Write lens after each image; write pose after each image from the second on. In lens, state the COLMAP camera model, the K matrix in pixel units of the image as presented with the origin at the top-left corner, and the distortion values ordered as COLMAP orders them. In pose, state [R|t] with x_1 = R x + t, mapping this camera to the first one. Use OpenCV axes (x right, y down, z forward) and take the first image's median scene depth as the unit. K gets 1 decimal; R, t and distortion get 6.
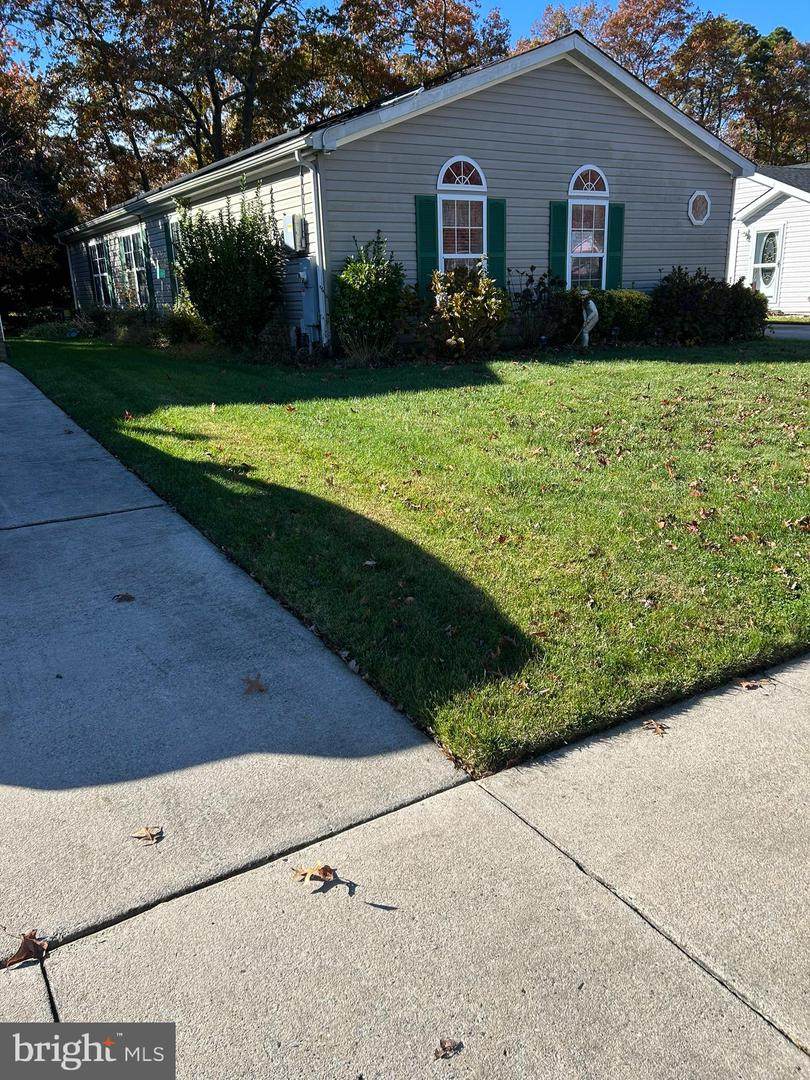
lens RADIAL K [[798.5, 0, 399.5], [0, 798.5, 544.6], [0, 0, 1]] dist [0.027038, -0.047502]
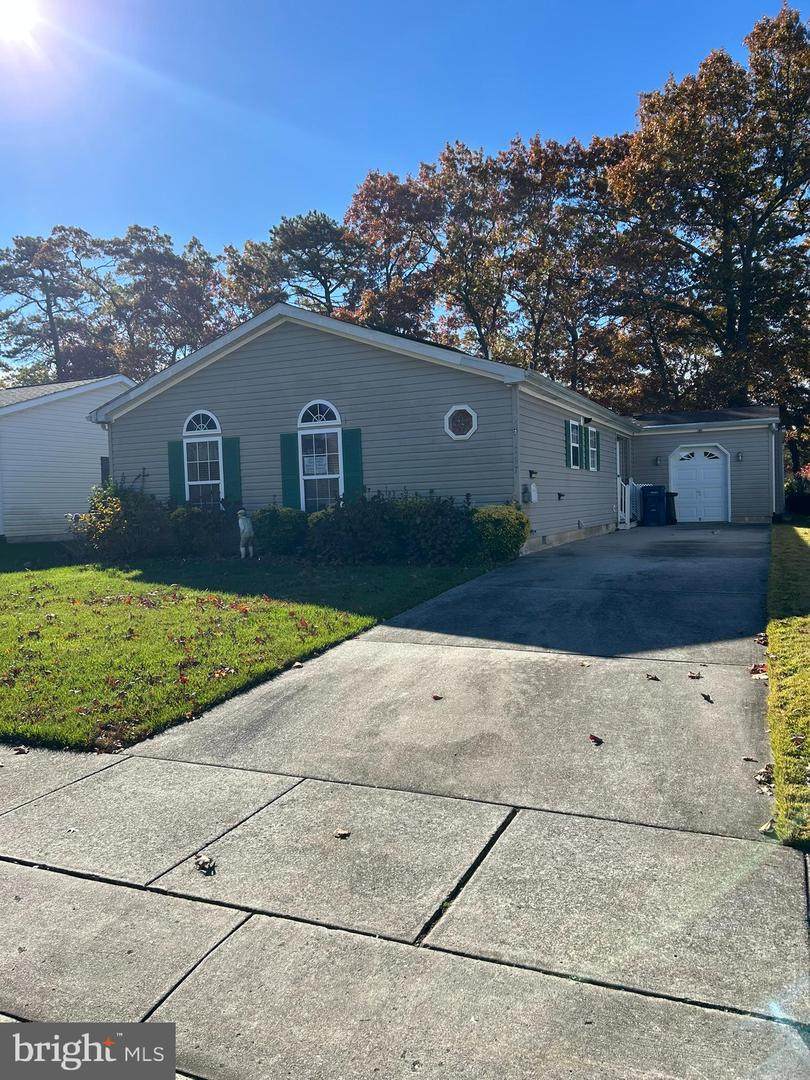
lens RADIAL K [[798.5, 0, 399.5], [0, 798.5, 544.6], [0, 0, 1]] dist [0.027038, -0.047502]
pose [[0.570783, 0.042994, -0.819975, 1.216059], [-0.245531, 0.961873, -0.120480, -0.179940], [0.783531, 0.270097, 0.559577, 0.532480]]
